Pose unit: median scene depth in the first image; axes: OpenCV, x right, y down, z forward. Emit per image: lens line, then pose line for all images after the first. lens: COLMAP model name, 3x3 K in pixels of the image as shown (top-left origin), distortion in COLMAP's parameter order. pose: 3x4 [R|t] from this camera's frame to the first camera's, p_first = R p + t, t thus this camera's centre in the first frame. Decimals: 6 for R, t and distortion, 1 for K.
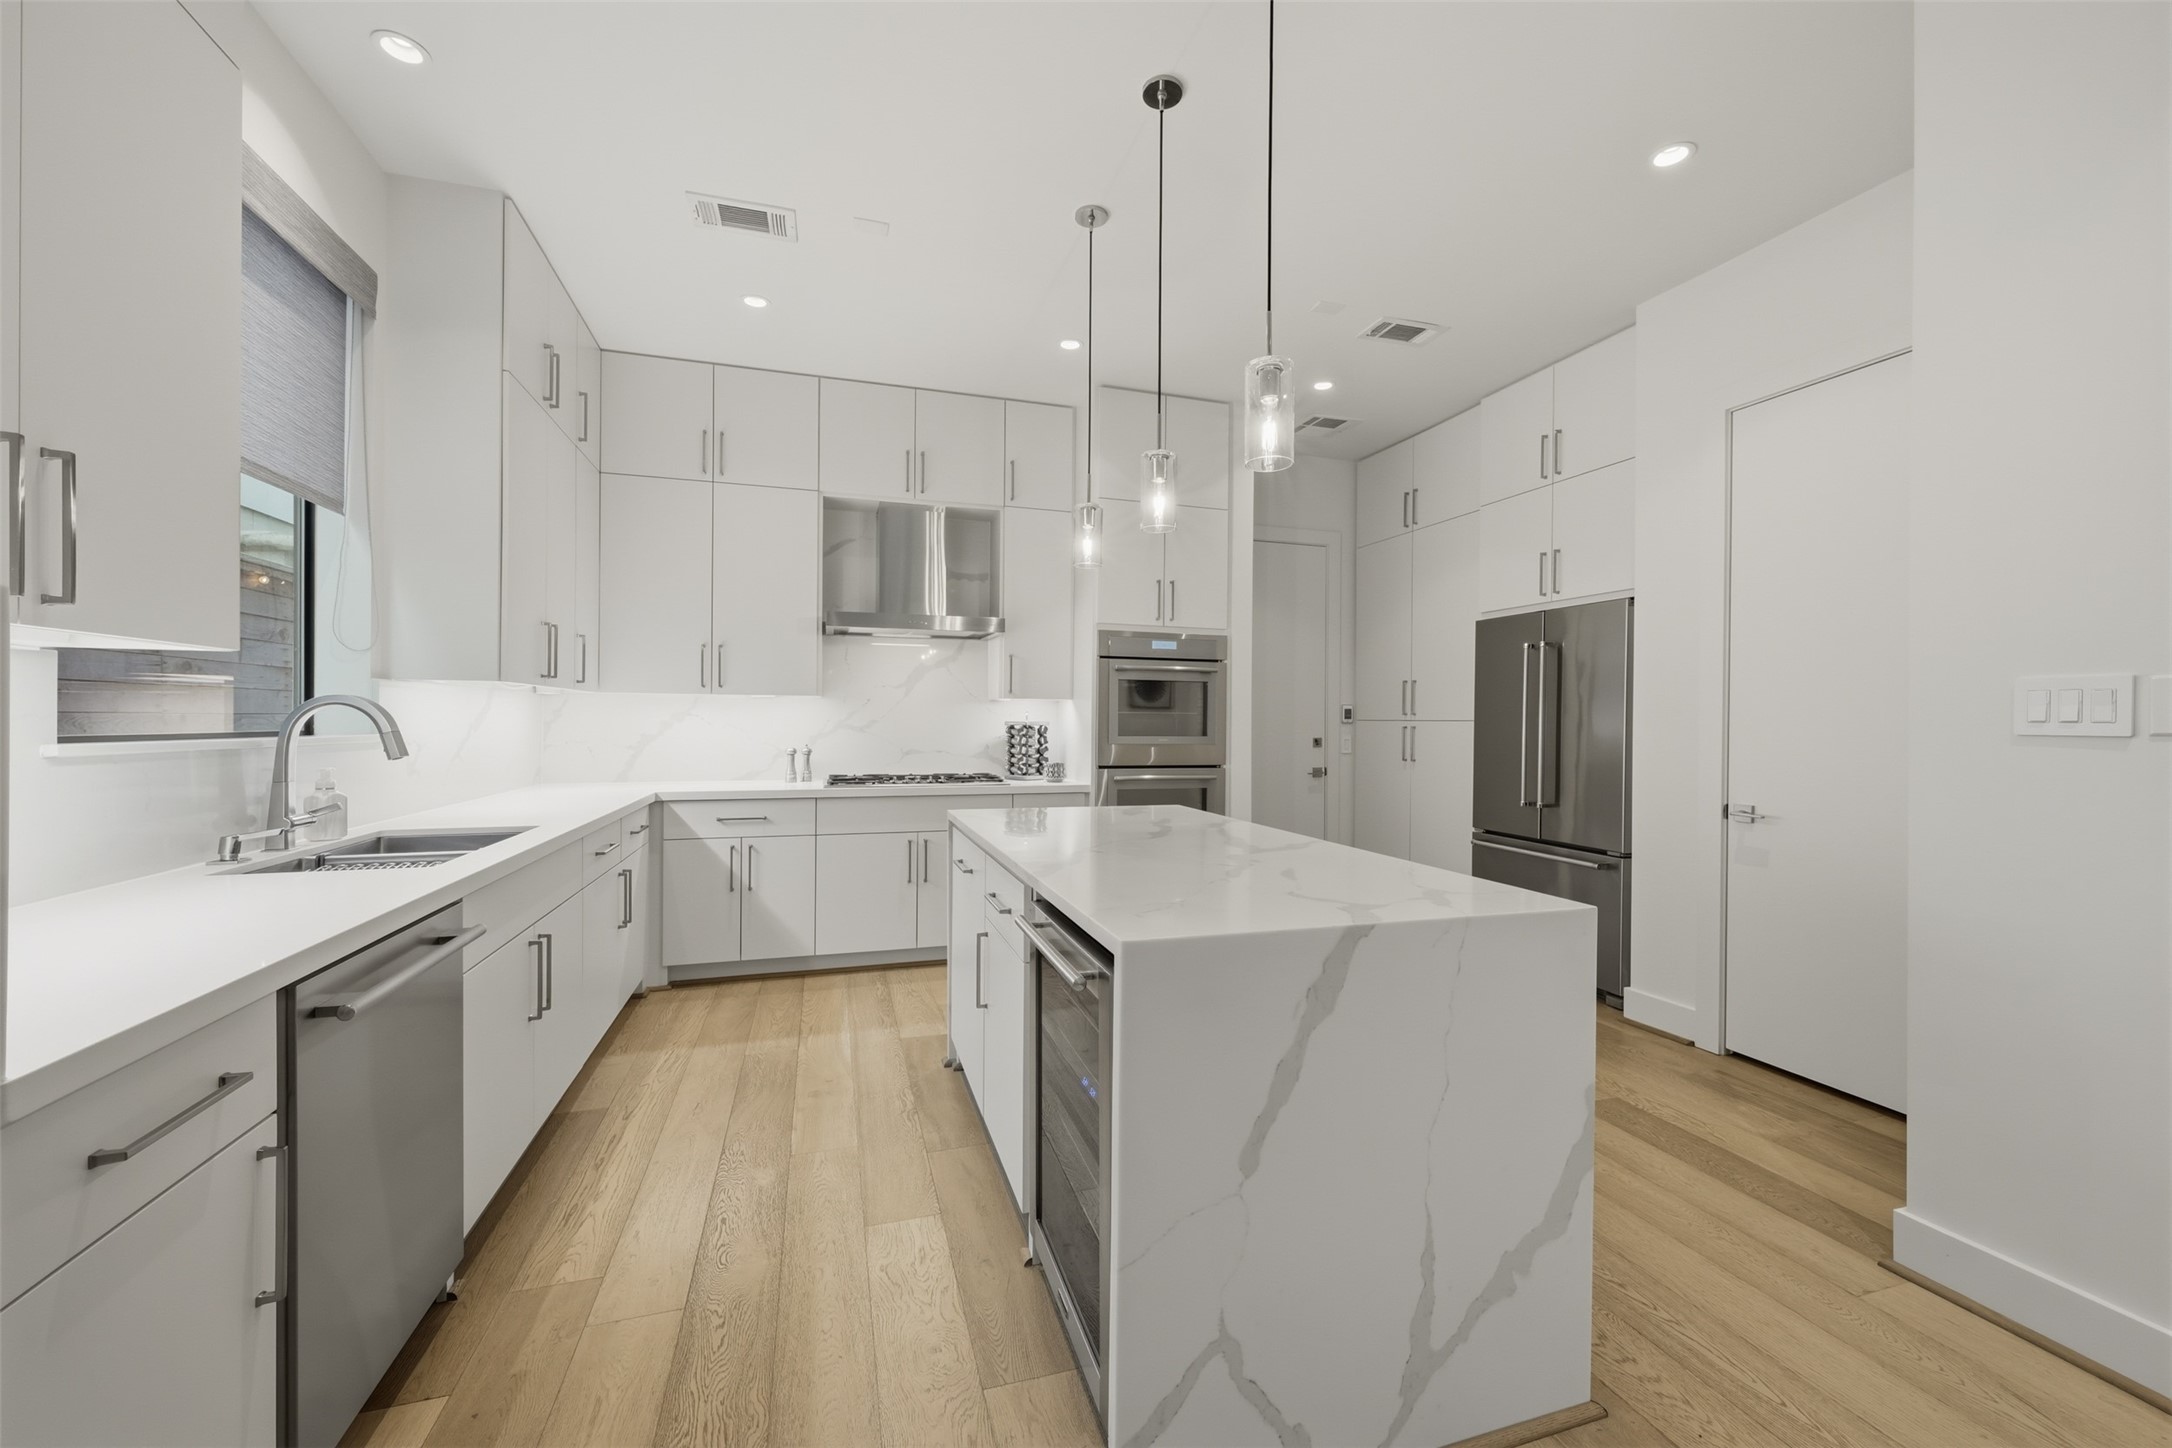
lens RADIAL K [[851.5, 0, 1086.3], [0, 851.5, 722.9], [0, 0, 1]] dist [-0.002382, -0.000350]
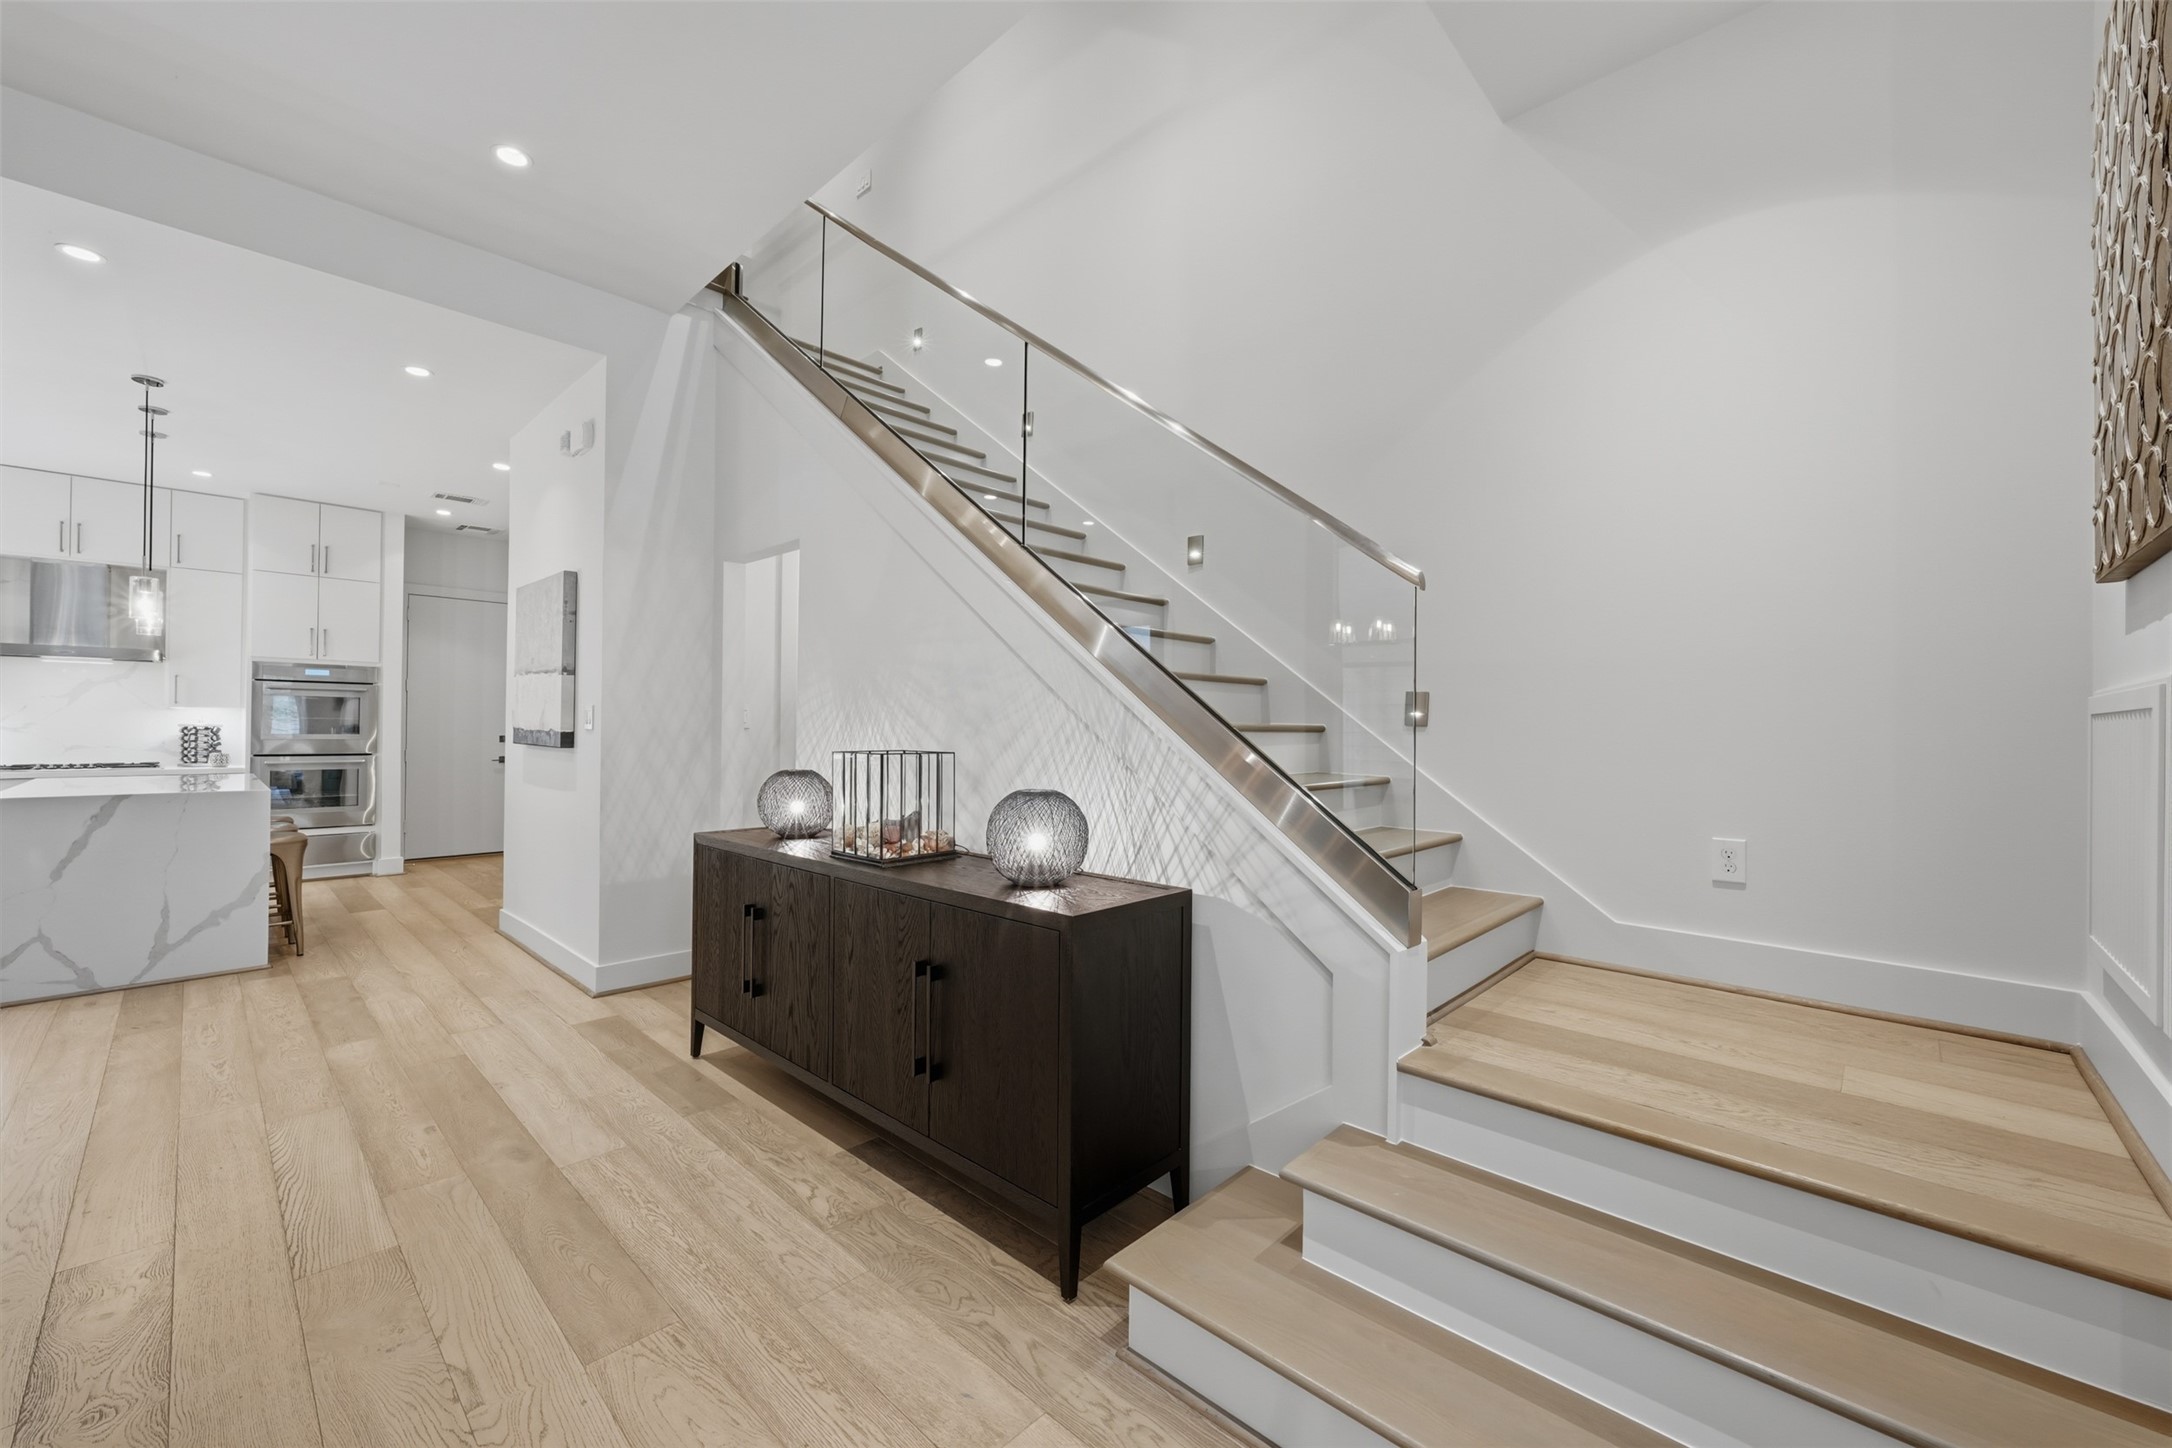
lens RADIAL K [[851.5, 0, 1084.9], [0, 851.5, 723.7], [0, 0, 1]] dist [-0.002382, -0.000350]
pose [[0.869379, 0.002277, 0.494140, 0.521117], [-0.000088, 0.999990, -0.004453, 0.003908], [-0.494145, 0.003828, 0.869371, -0.932302]]
